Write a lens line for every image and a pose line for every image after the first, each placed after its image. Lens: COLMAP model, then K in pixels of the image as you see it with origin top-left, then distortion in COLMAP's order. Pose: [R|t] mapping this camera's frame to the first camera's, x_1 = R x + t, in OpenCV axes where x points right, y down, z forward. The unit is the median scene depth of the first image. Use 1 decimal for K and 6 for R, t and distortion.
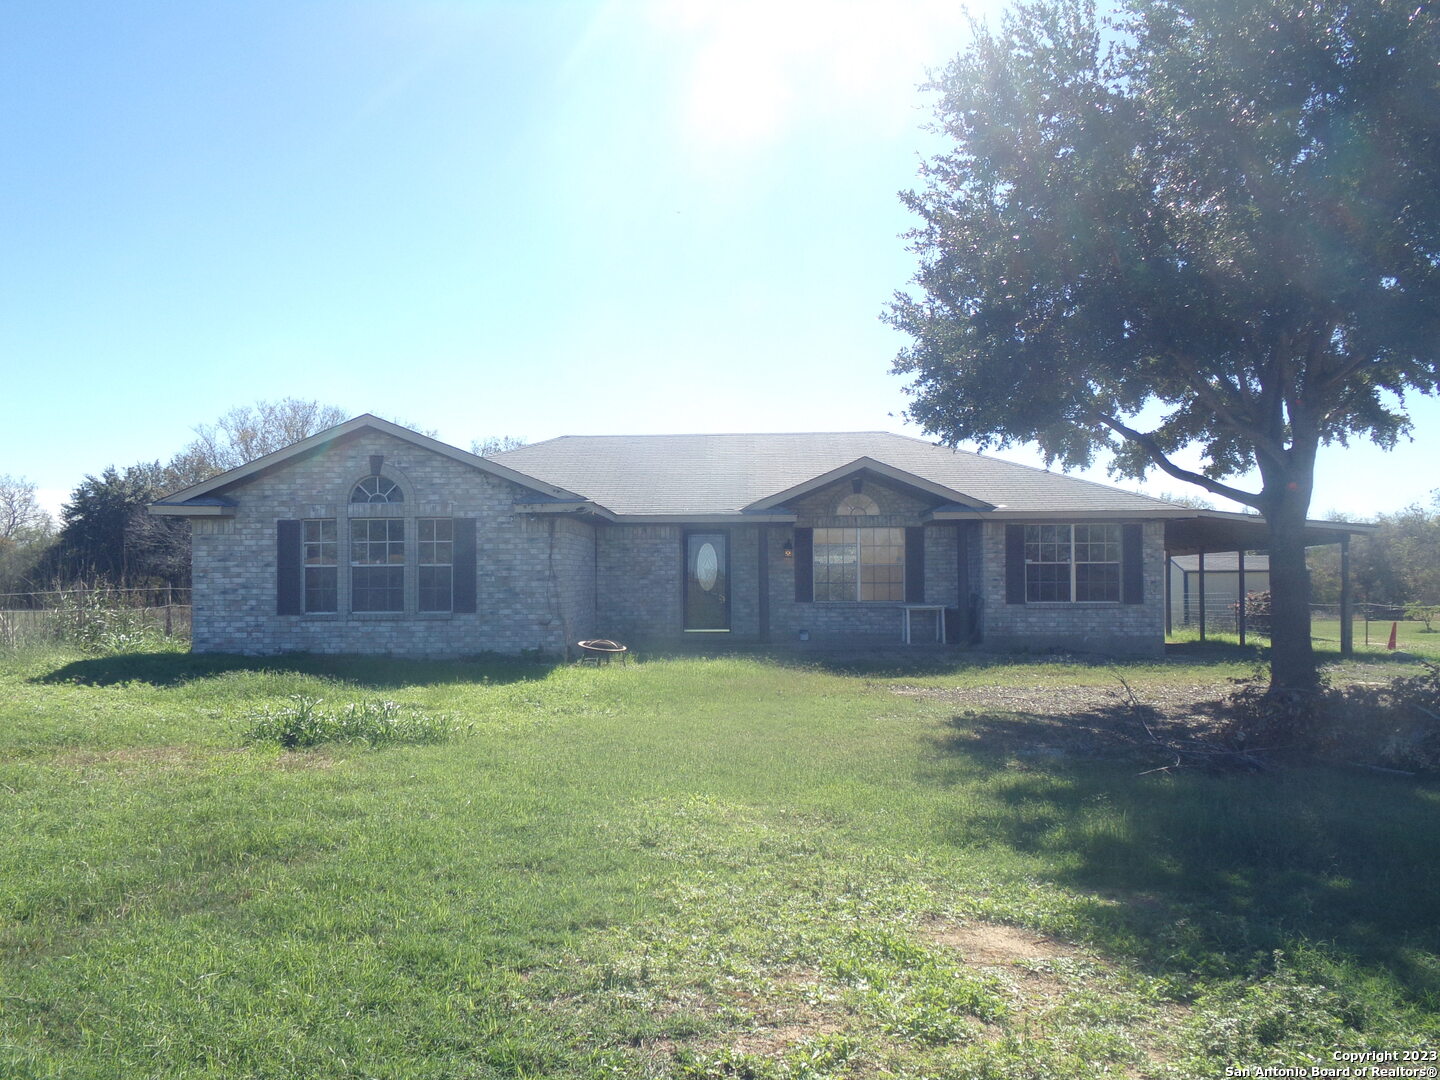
lens RADIAL K [[1131.8, 0, 720.0], [0, 1131.8, 540.0], [0, 0, 1]] dist [0.064365, -0.263976]
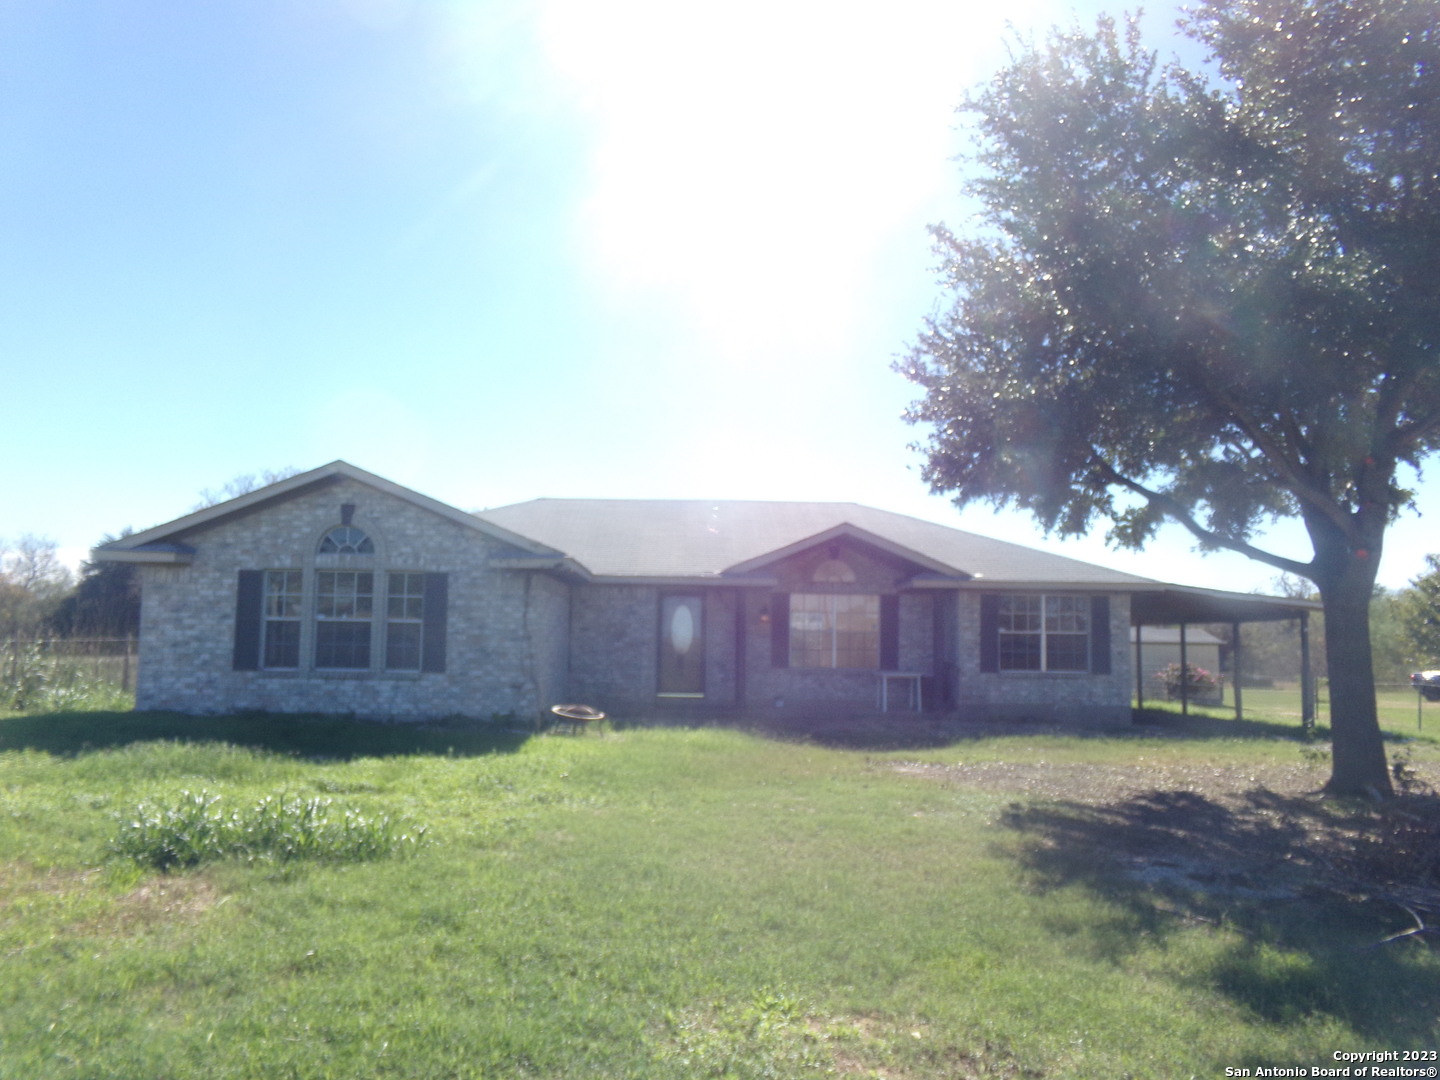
lens RADIAL K [[982.2, 0, 720.0], [0, 982.2, 540.0], [0, 0, 1]] dist [-0.156999, 0.296255]
pose [[0.998358, 0.026182, 0.050945, -0.031180], [-0.022632, 0.997356, -0.069060, 0.004459], [-0.052618, 0.067794, 0.996311, 0.178927]]
